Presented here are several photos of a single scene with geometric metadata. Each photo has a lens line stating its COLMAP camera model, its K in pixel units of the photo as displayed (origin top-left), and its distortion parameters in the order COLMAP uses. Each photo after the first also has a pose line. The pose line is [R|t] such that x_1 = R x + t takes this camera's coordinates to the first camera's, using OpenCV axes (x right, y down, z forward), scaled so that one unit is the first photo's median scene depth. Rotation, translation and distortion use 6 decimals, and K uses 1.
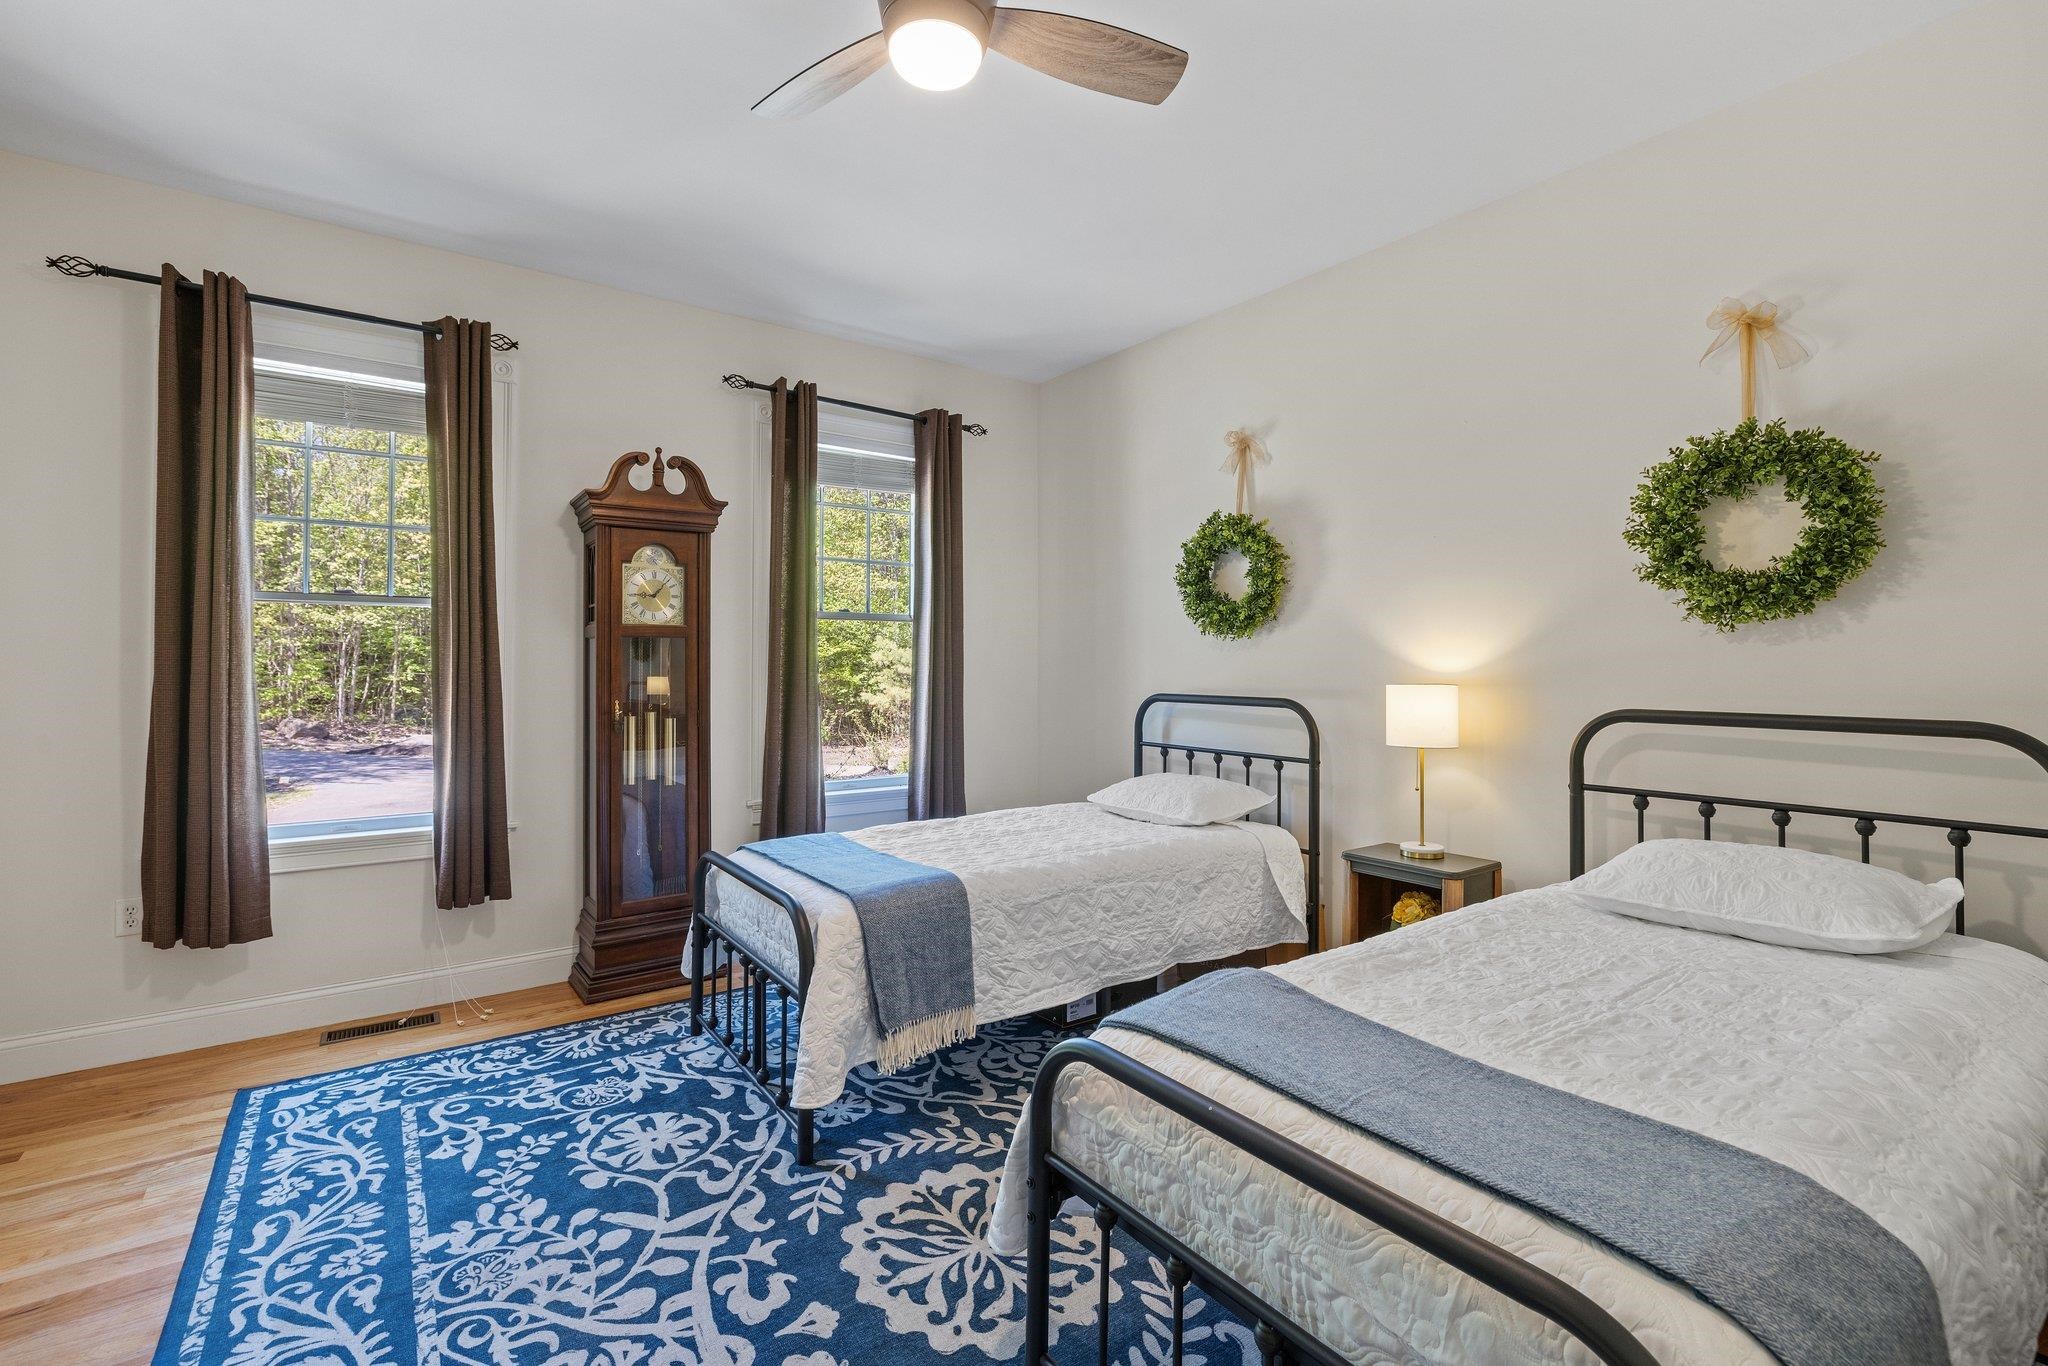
lens RADIAL K [[907.8, 0, 1028.1], [0, 907.8, 634.5], [0, 0, 1]] dist [-0.022718, 0.000622]
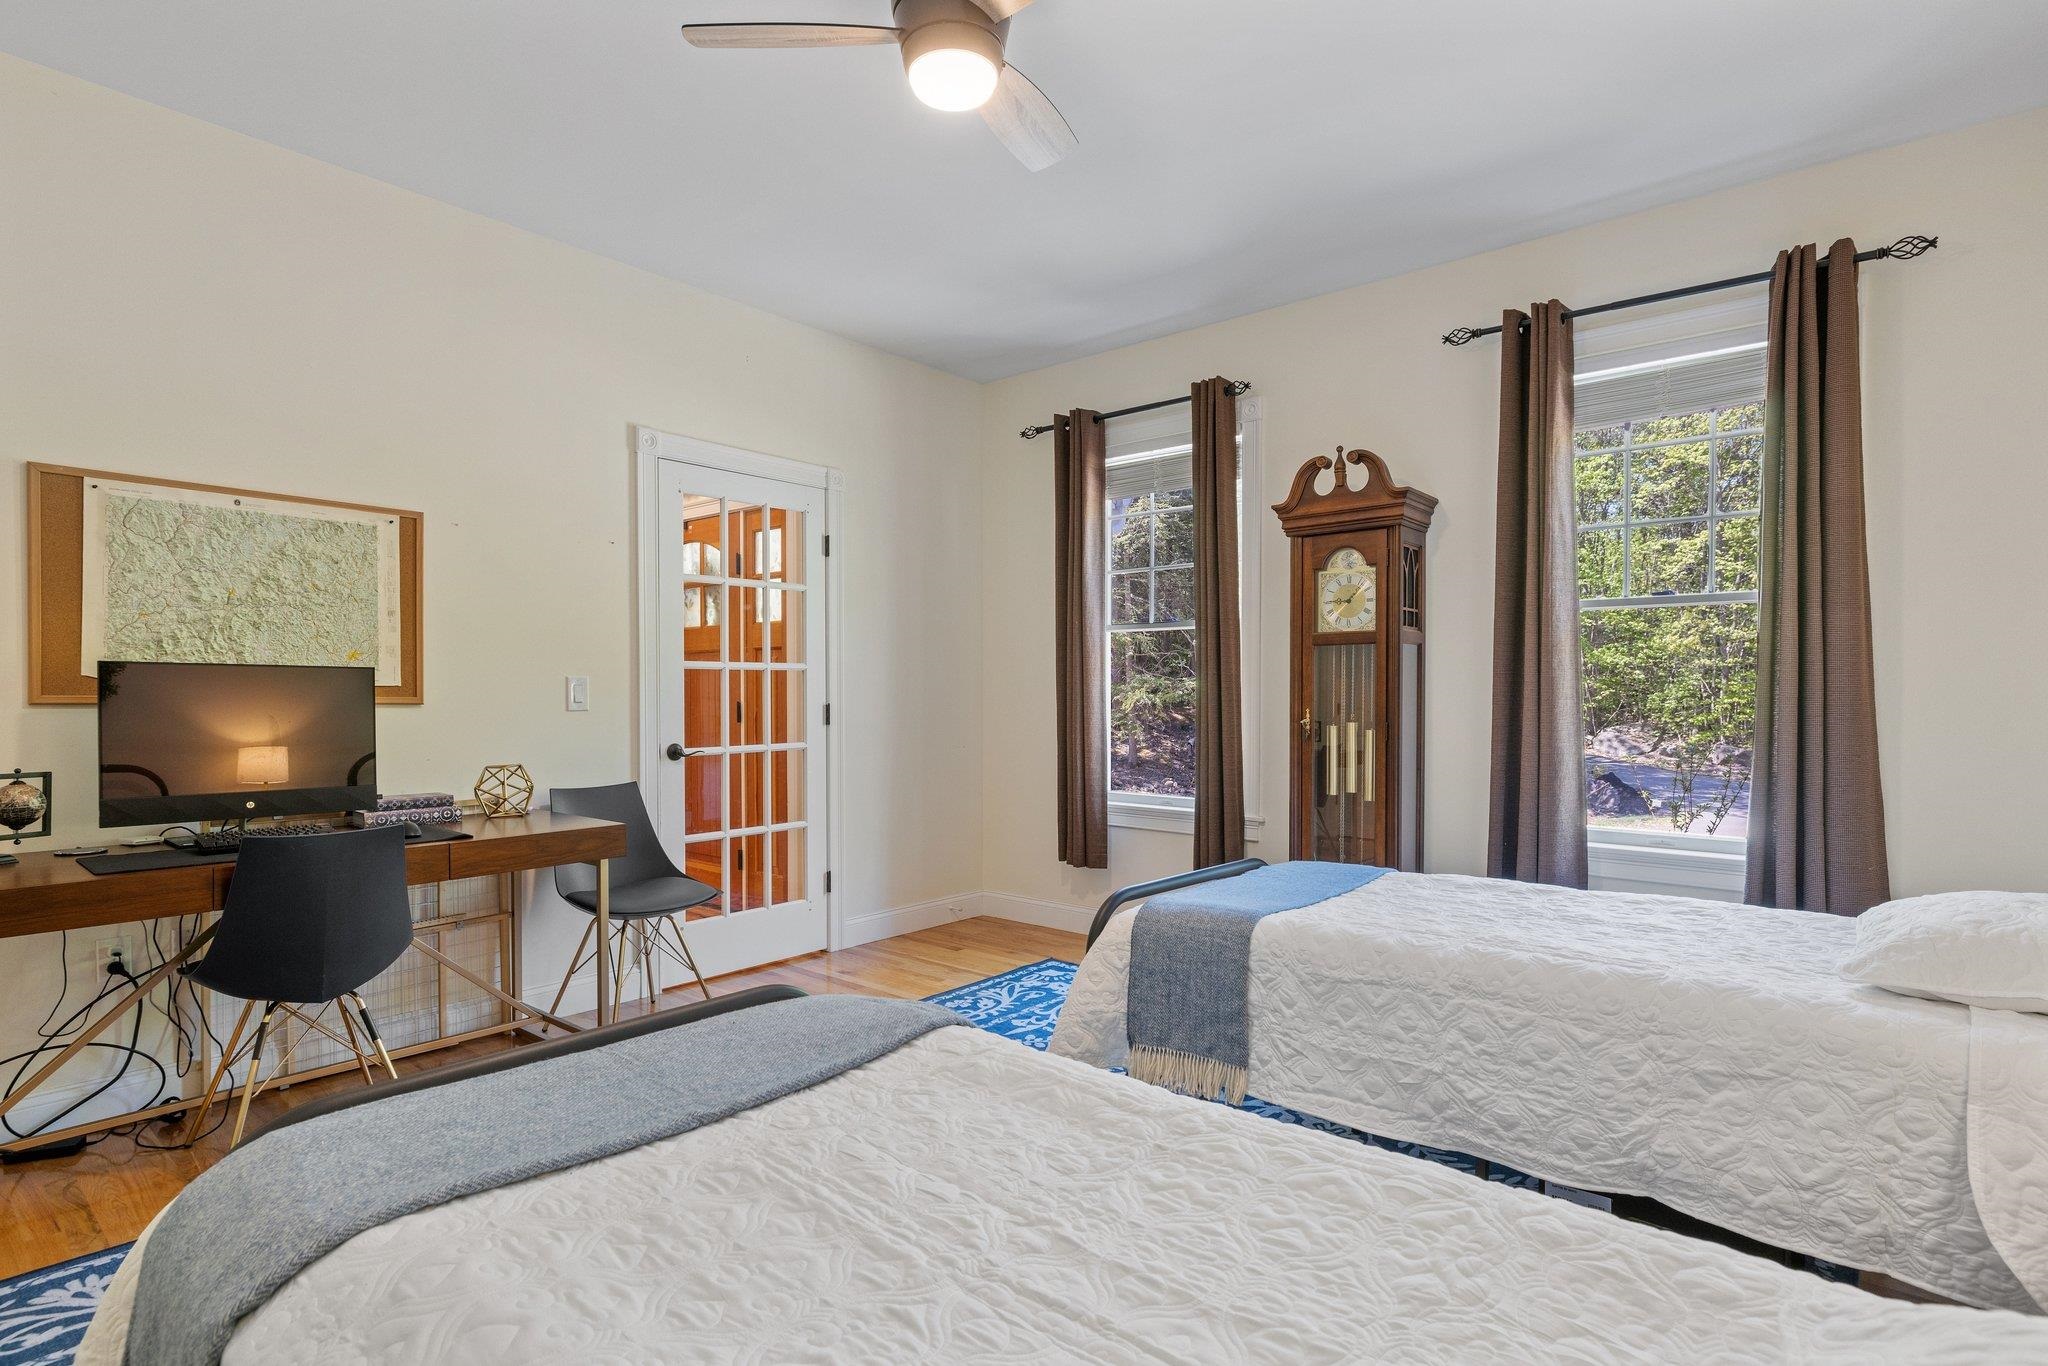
lens RADIAL K [[1033.1, 0, 1024.0], [0, 1033.1, 683.0], [0, 0, 1]] dist [0.013053, 0.000274]
pose [[0.231028, -0.002662, -0.972943, 0.619859], [0.043848, 0.999009, 0.007679, 0.022338], [0.971959, -0.044436, 0.230916, 0.432199]]
